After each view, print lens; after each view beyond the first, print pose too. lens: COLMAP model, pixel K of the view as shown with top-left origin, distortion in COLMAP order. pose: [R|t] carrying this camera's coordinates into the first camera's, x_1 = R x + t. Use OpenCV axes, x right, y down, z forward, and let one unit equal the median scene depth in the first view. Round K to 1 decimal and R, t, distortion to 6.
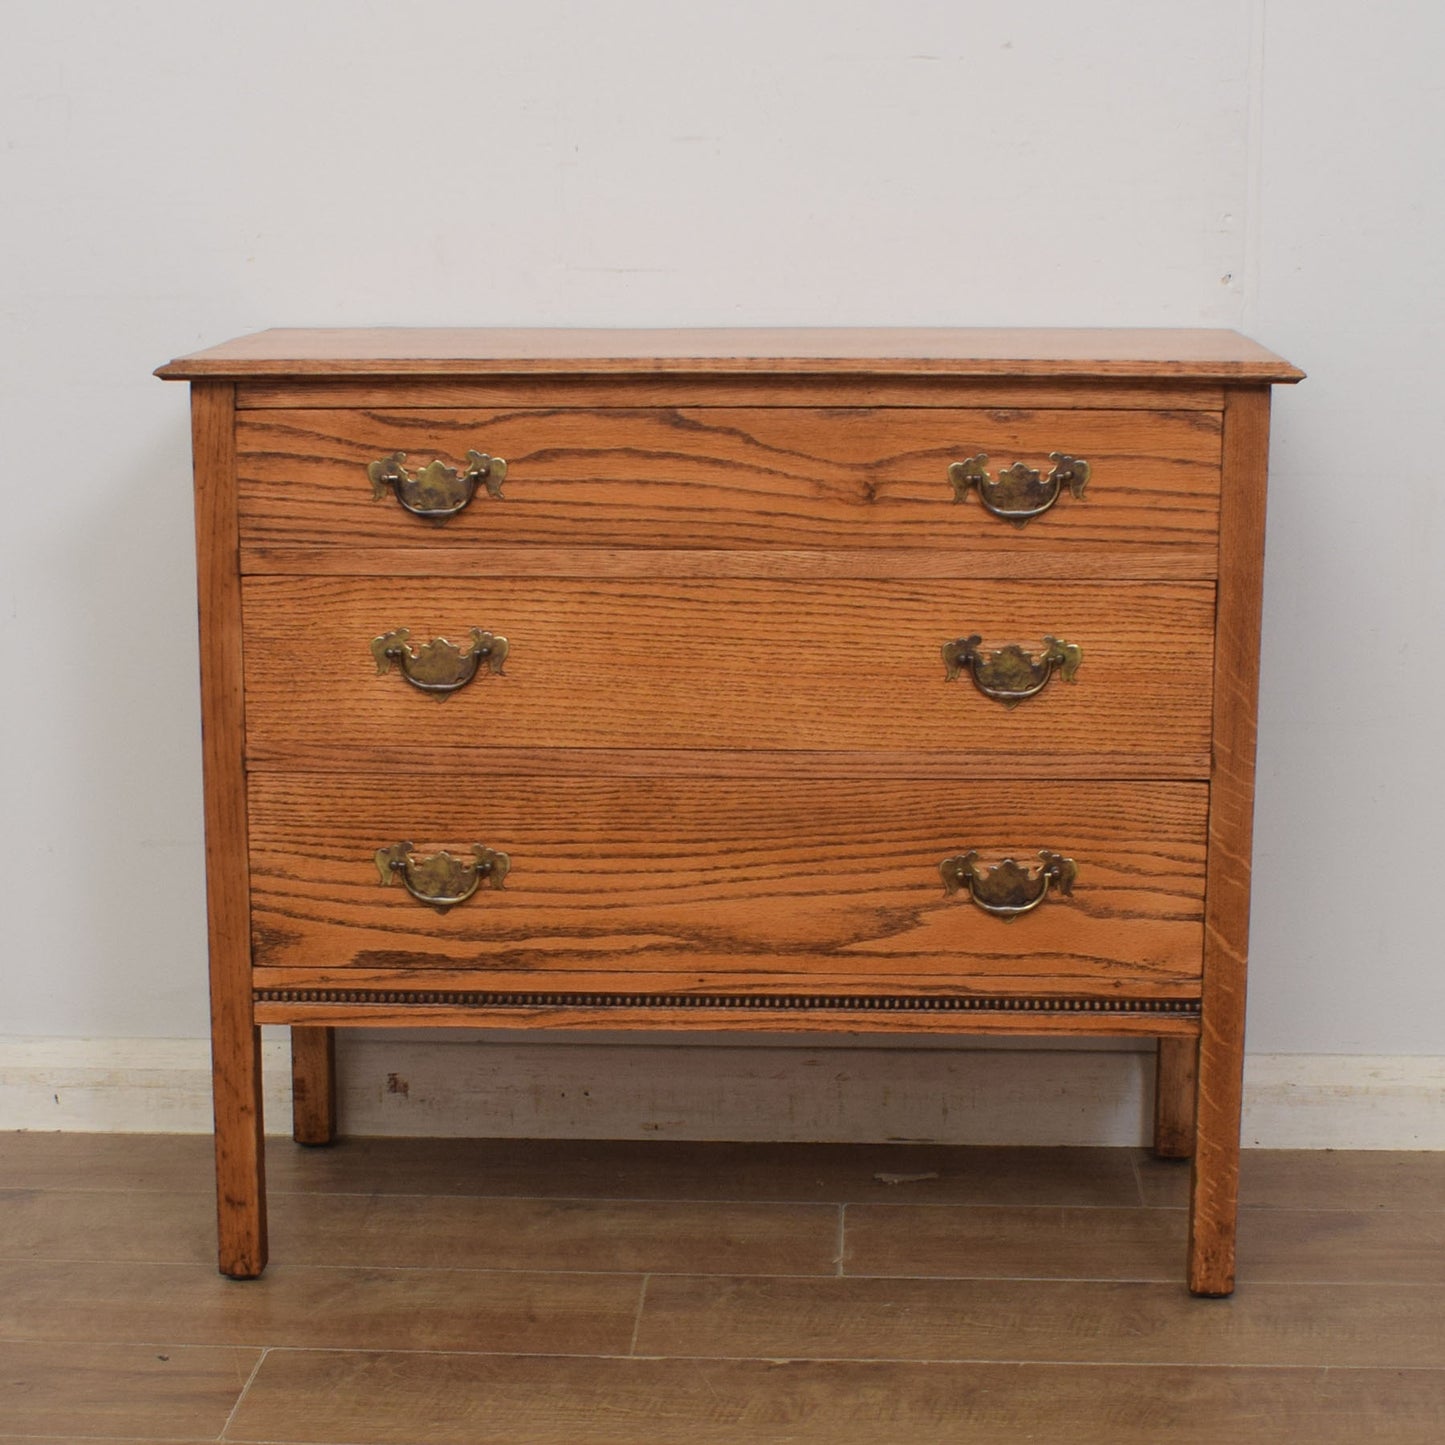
lens RADIAL K [[3194.5, 0, 616.2], [0, 3194.5, 761.3], [0, 0, 1]] dist [-0.064981, 0.000000]
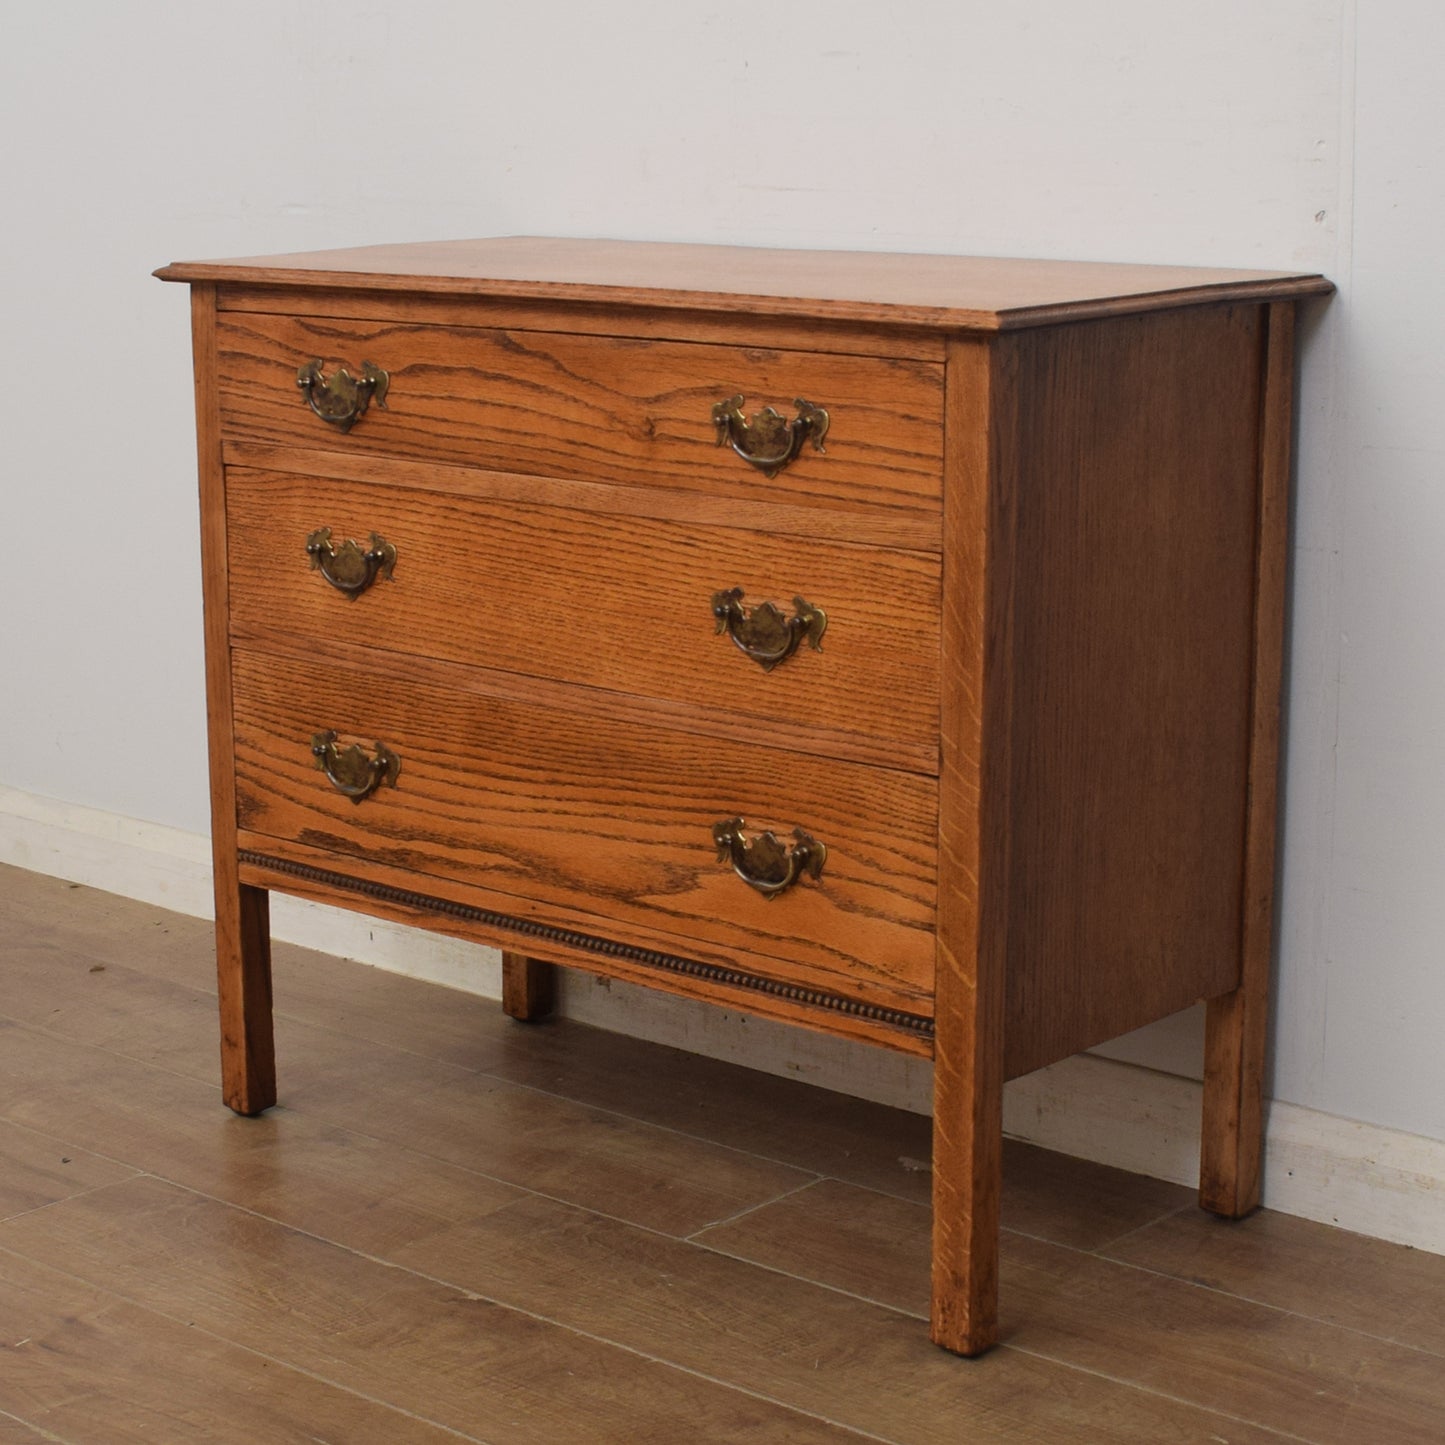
lens RADIAL K [[3132.3, 0, 717.0], [0, 3132.3, 706.9], [0, 0, 1]] dist [-0.076186, 0.000000]
pose [[0.779745, 0.124339, -0.613626, 0.667760], [-0.111494, 0.991992, 0.059330, -0.058081], [0.616090, 0.022153, 0.787364, 0.270415]]
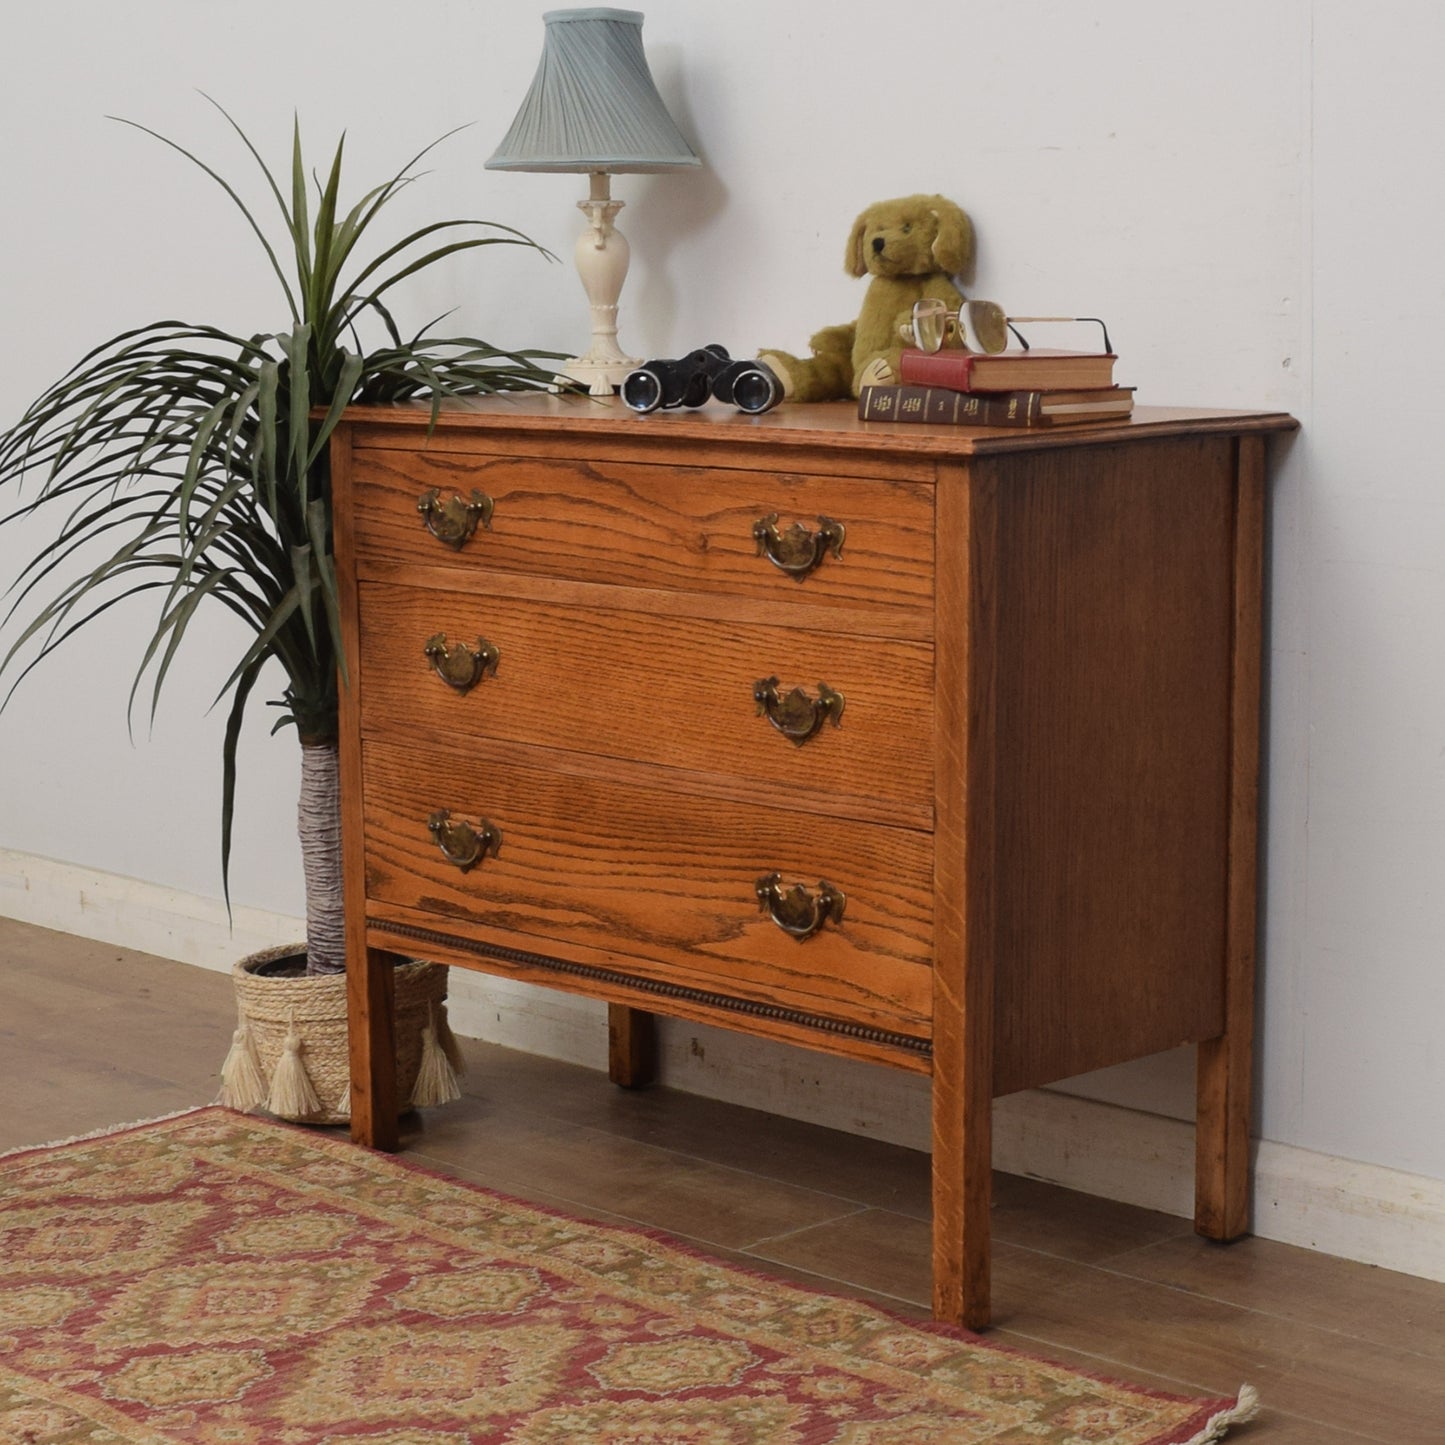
lens RADIAL K [[3404.7, 0, 735.0], [0, 3404.7, 716.2], [0, 0, 1]] dist [-0.078630, 0.000000]
pose [[0.730561, 0.091277, -0.676720, 0.890858], [-0.116517, 0.993155, 0.008171, -0.033575], [0.672834, 0.072880, 0.736195, 0.122599]]
